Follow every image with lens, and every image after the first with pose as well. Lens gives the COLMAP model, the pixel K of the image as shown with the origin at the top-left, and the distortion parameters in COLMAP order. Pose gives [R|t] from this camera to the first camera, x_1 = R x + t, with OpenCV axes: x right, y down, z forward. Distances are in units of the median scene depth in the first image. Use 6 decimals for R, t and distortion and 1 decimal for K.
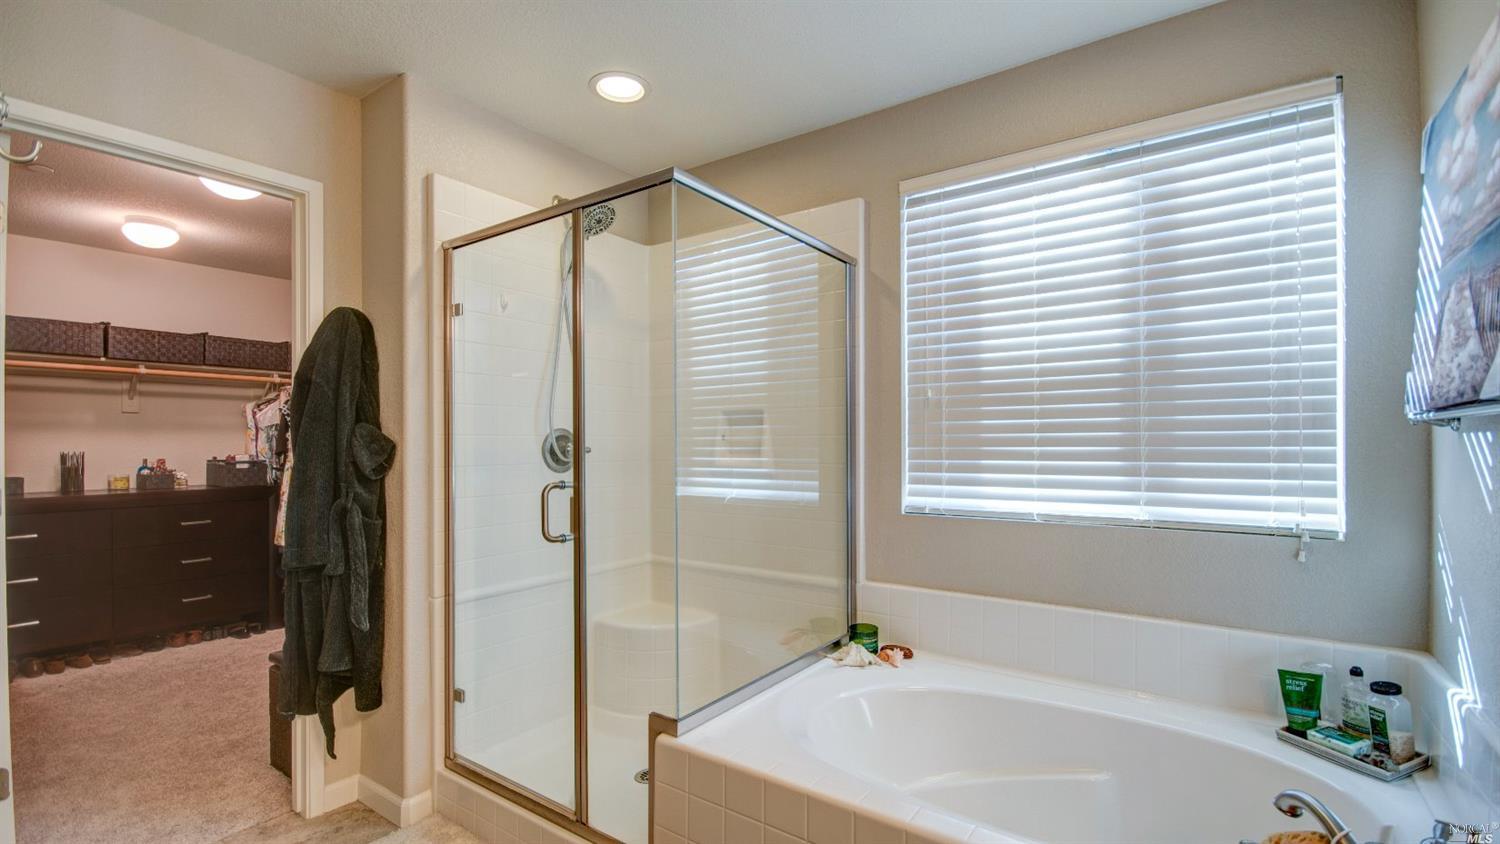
lens RADIAL K [[662.0, 0, 751.8], [0, 662.0, 443.4], [0, 0, 1]] dist [0.017508, -0.015613]
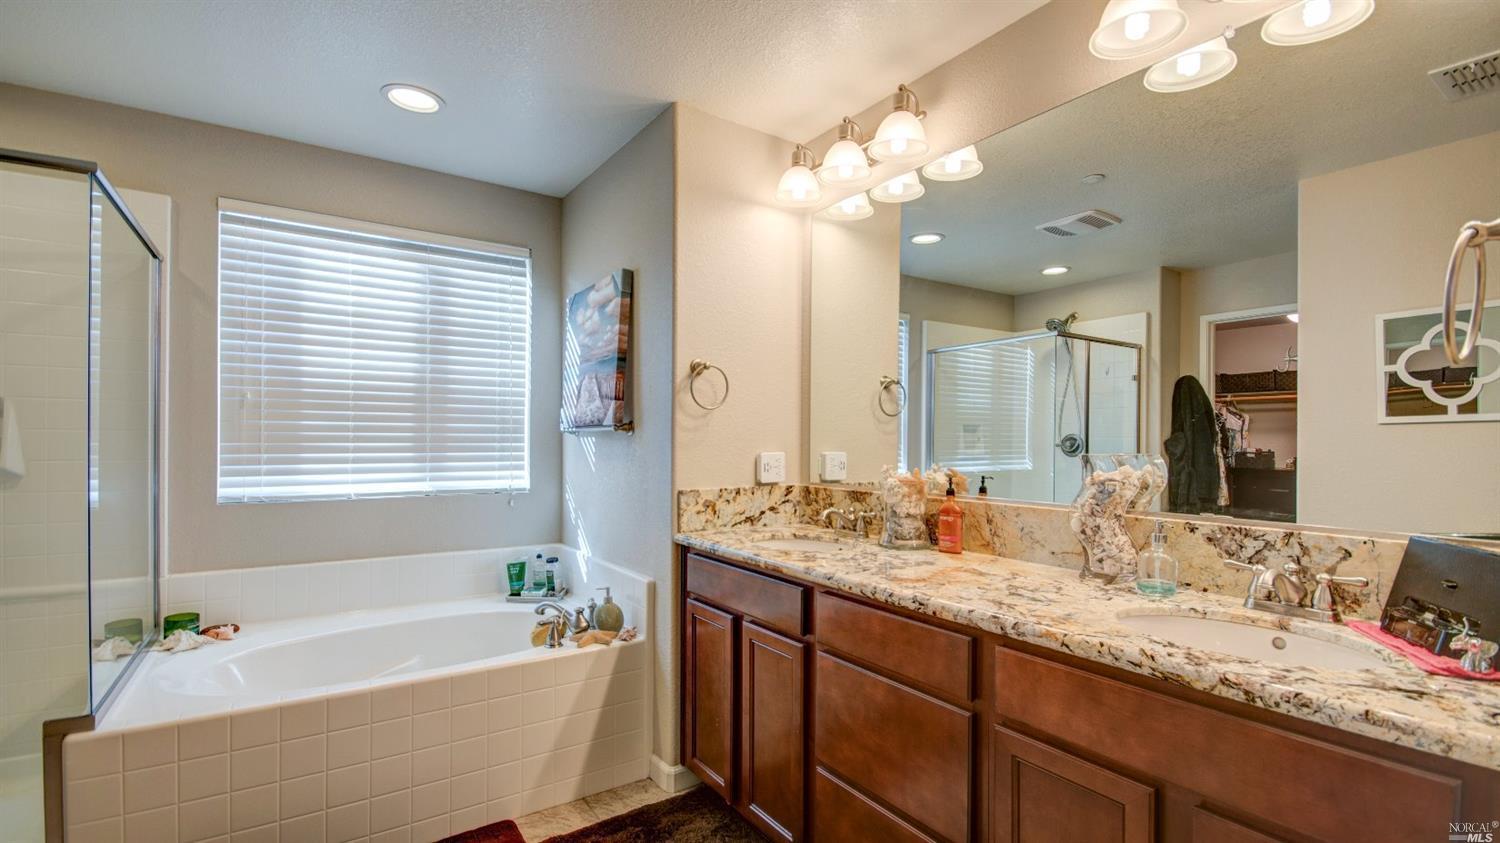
lens RADIAL K [[662.0, 0, 751.8], [0, 662.0, 442.9], [0, 0, 1]] dist [0.017508, -0.015613]
pose [[0.350810, 0.003828, 0.936439, -0.710801], [-0.006742, 0.999976, -0.001562, 0.002277], [-0.936422, -0.005765, 0.350828, -0.286021]]
